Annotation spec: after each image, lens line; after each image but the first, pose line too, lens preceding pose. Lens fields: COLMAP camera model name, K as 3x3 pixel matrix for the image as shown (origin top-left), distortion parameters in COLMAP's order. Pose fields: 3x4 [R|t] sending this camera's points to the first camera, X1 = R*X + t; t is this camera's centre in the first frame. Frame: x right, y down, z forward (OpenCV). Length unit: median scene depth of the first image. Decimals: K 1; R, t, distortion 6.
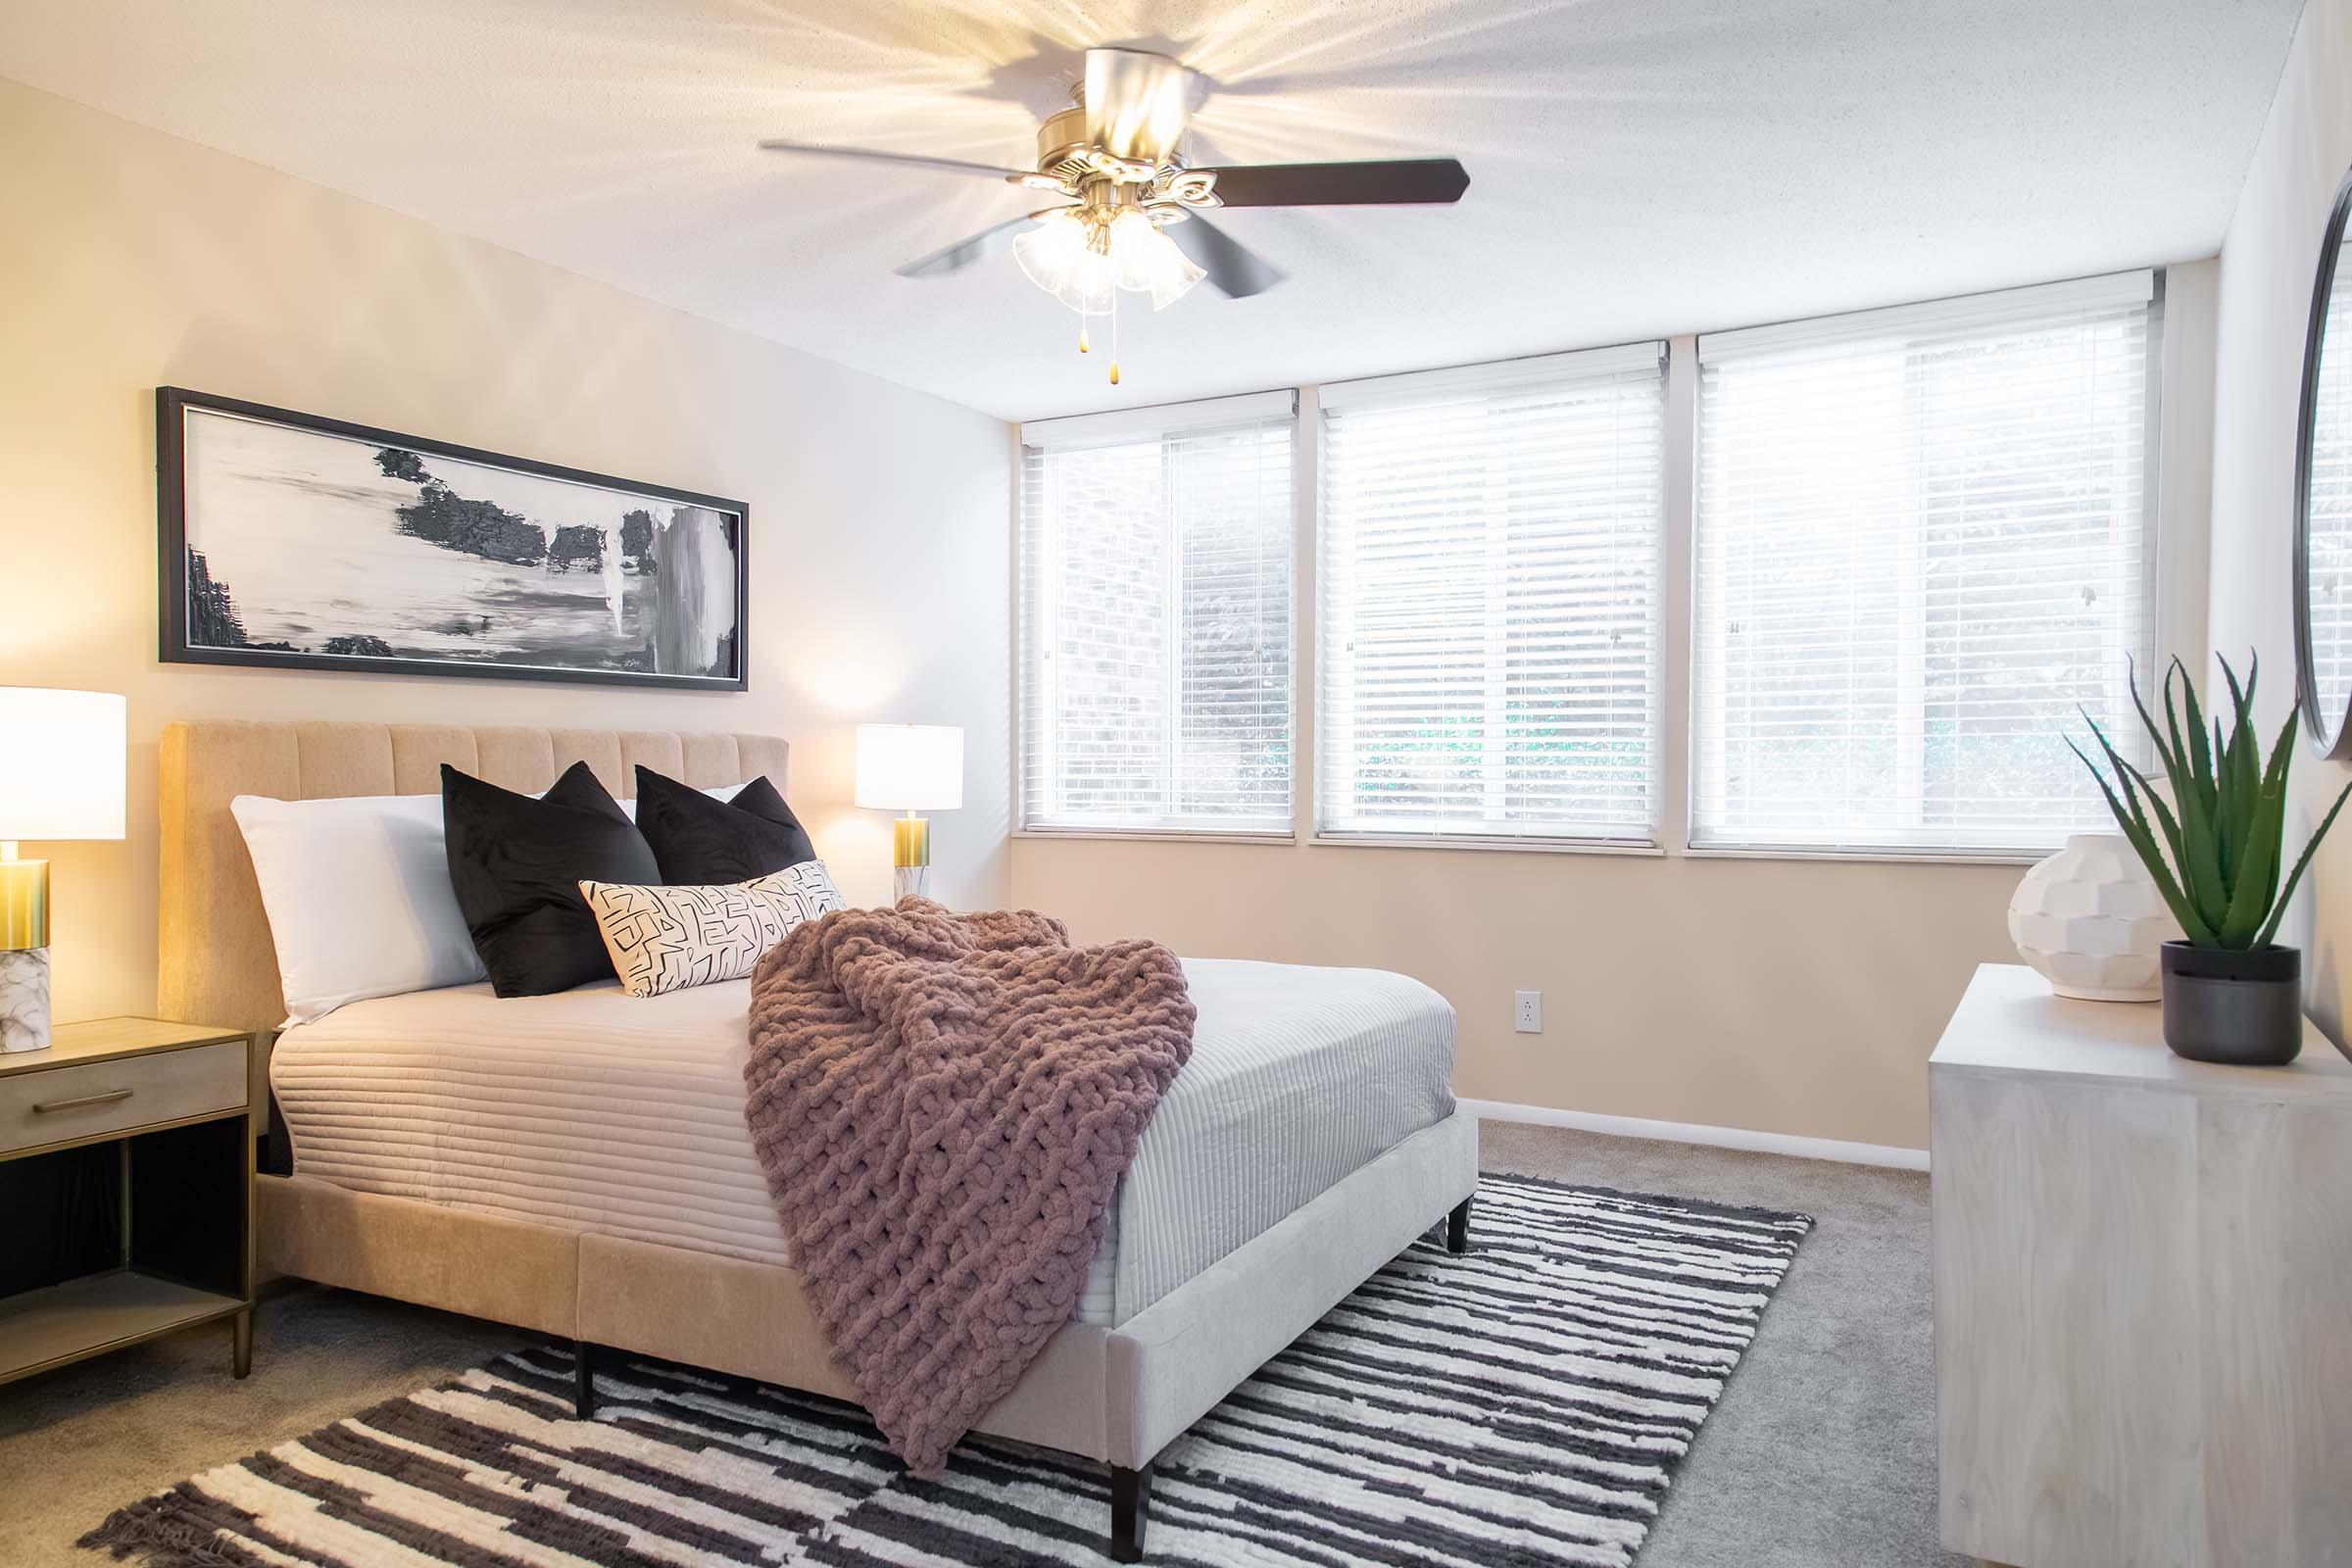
lens RADIAL K [[1555.7, 0, 1183.9], [0, 1555.7, 783.4], [0, 0, 1]] dist [0.004942, 0.001970]
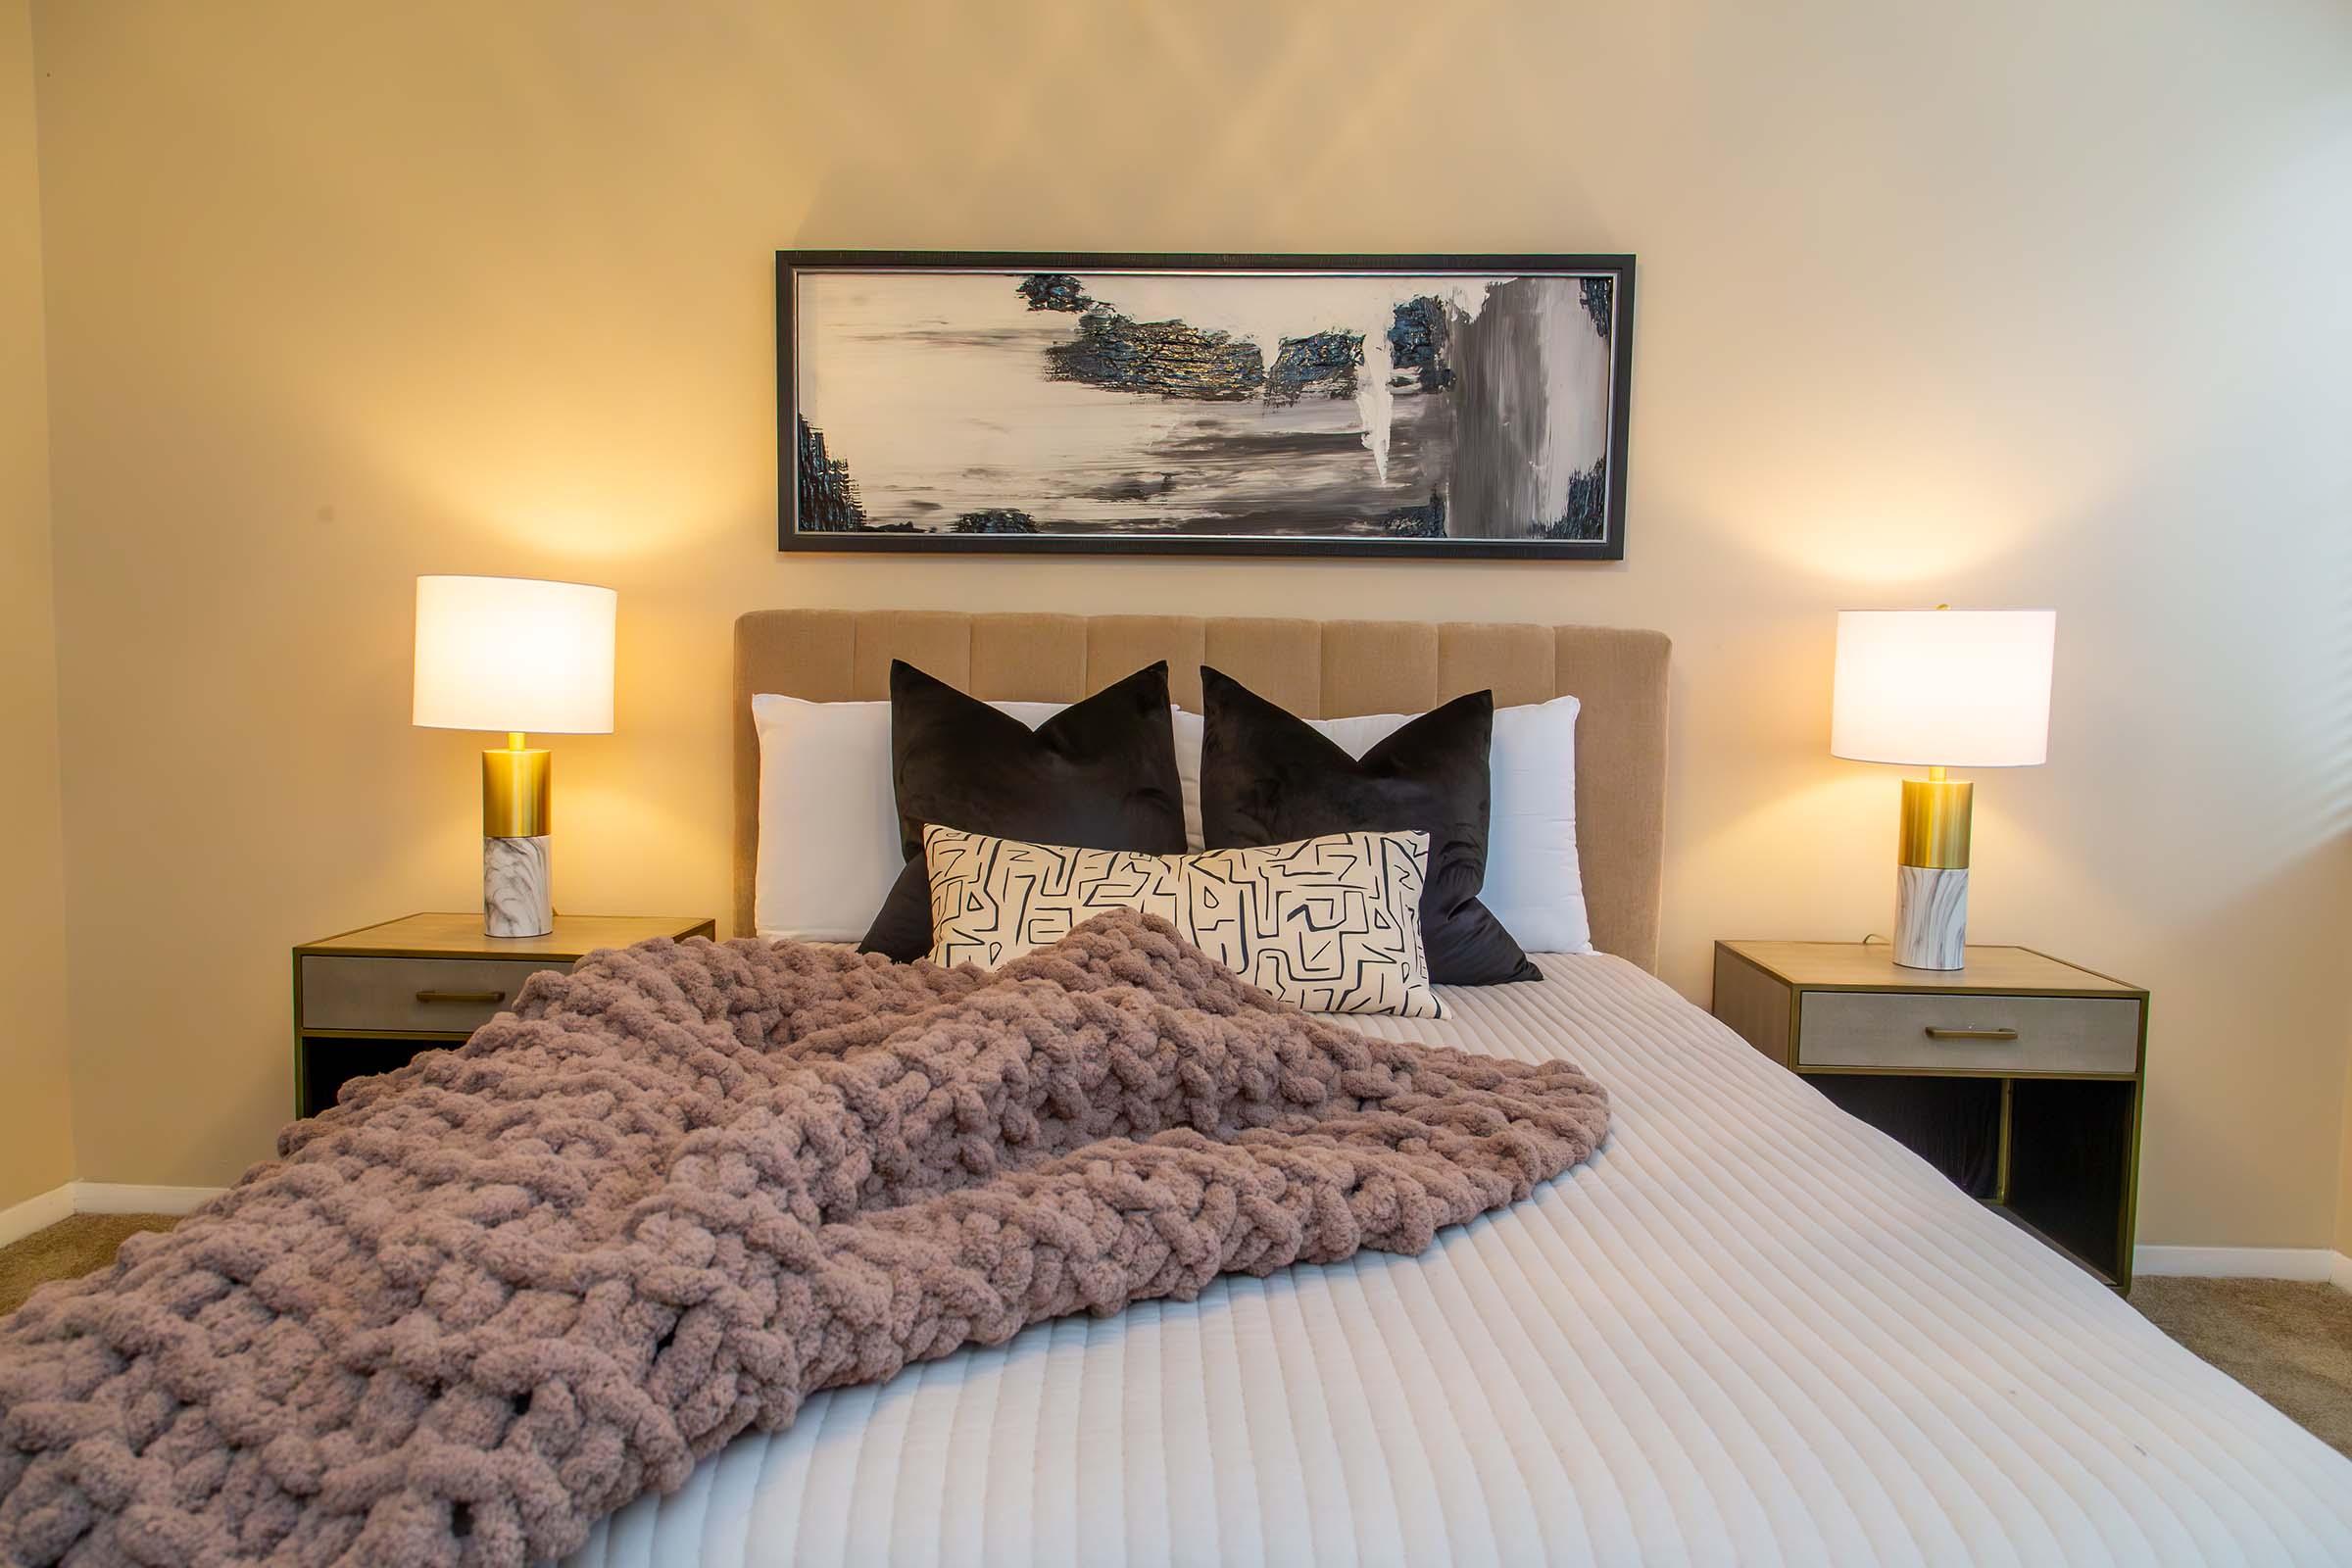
lens RADIAL K [[1637.4, 0, 1176.0], [0, 1637.4, 784.0], [0, 0, 1]] dist [0.004950, 0.001367]
pose [[0.447823, 0.056530, -0.892333, 0.281175], [-0.027955, 0.998397, 0.049219, 0.005304], [0.893685, 0.002904, 0.448686, 0.644518]]
